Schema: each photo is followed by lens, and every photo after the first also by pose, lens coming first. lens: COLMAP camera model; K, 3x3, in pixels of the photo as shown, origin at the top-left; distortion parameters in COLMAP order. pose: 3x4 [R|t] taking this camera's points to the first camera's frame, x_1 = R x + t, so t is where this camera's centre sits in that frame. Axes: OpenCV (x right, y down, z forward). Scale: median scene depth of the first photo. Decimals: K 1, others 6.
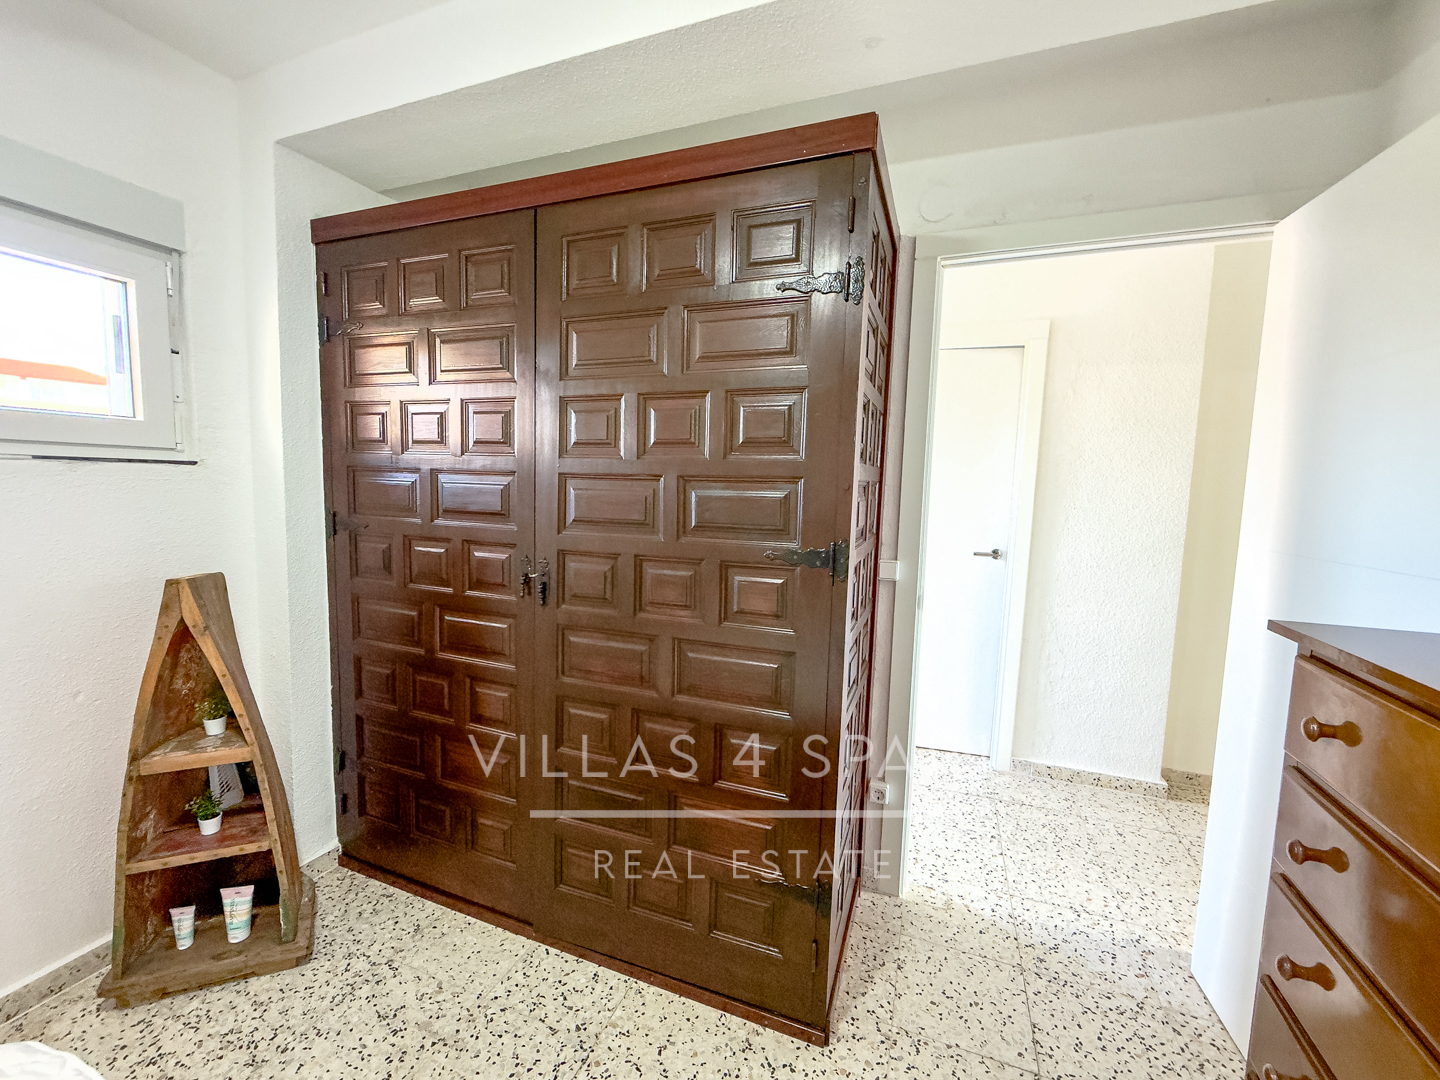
lens RADIAL K [[580.5, 0, 716.0], [0, 580.5, 541.8], [0, 0, 1]] dist [-0.000387, 0.000255]
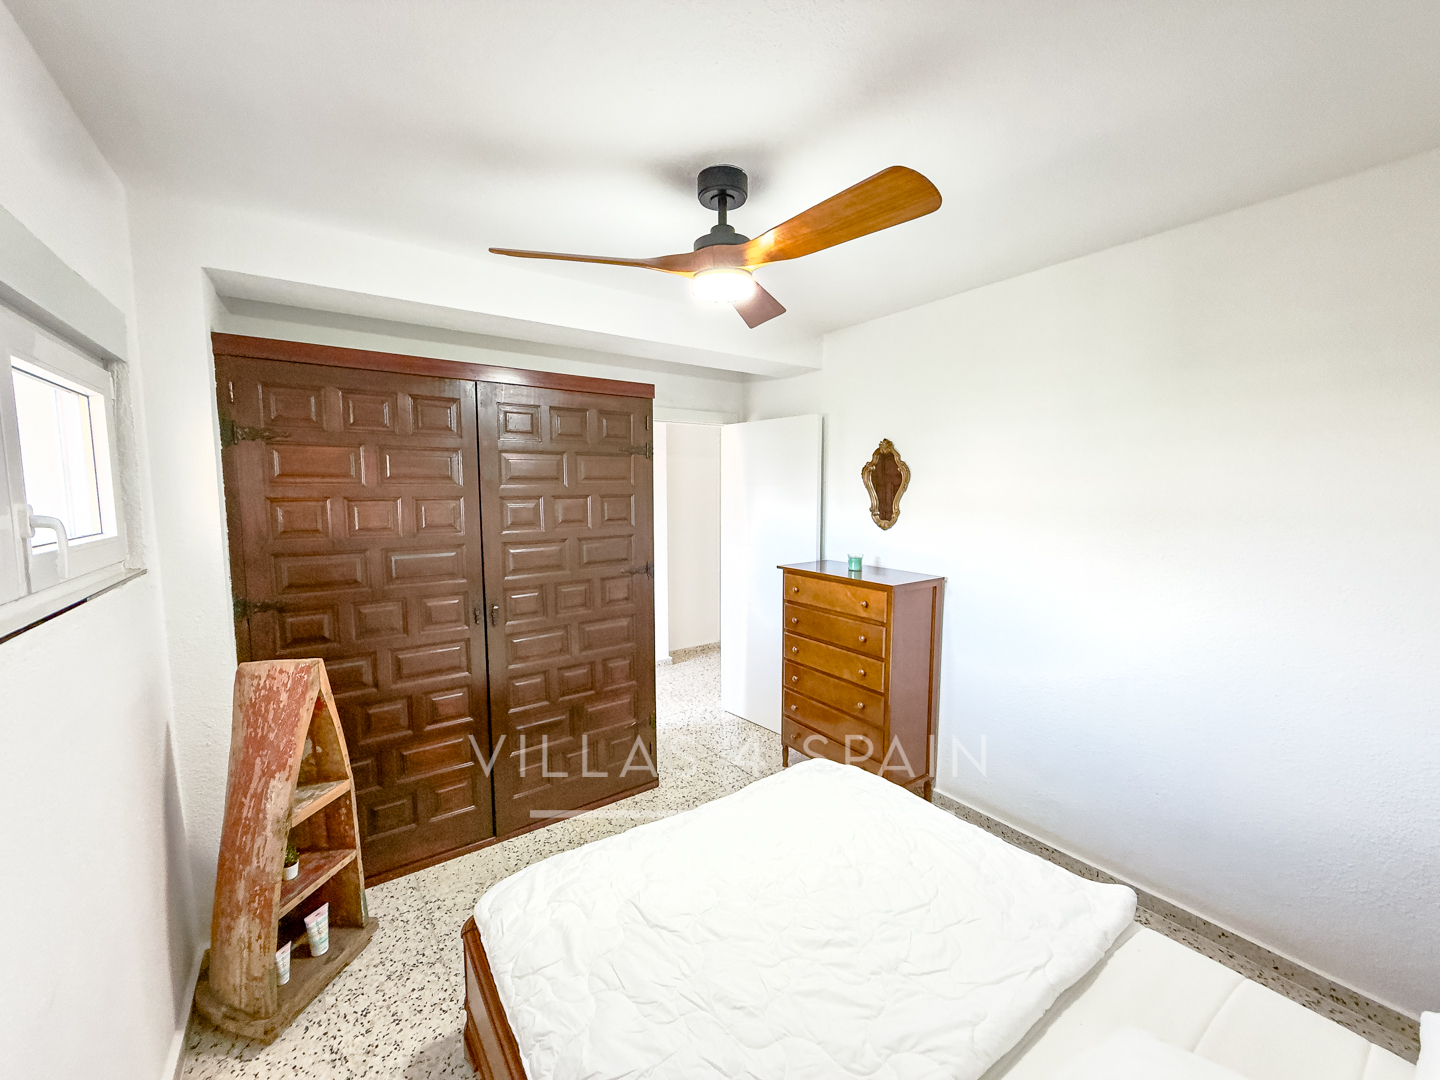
lens RADIAL K [[580.5, 0, 716.0], [0, 580.5, 541.8], [0, 0, 1]] dist [-0.000387, 0.000255]
pose [[0.536749, -0.112366, 0.836226, -1.361186], [0.098889, 0.992640, 0.069909, -0.181757], [-0.837927, 0.045170, 0.543910, -0.412752]]
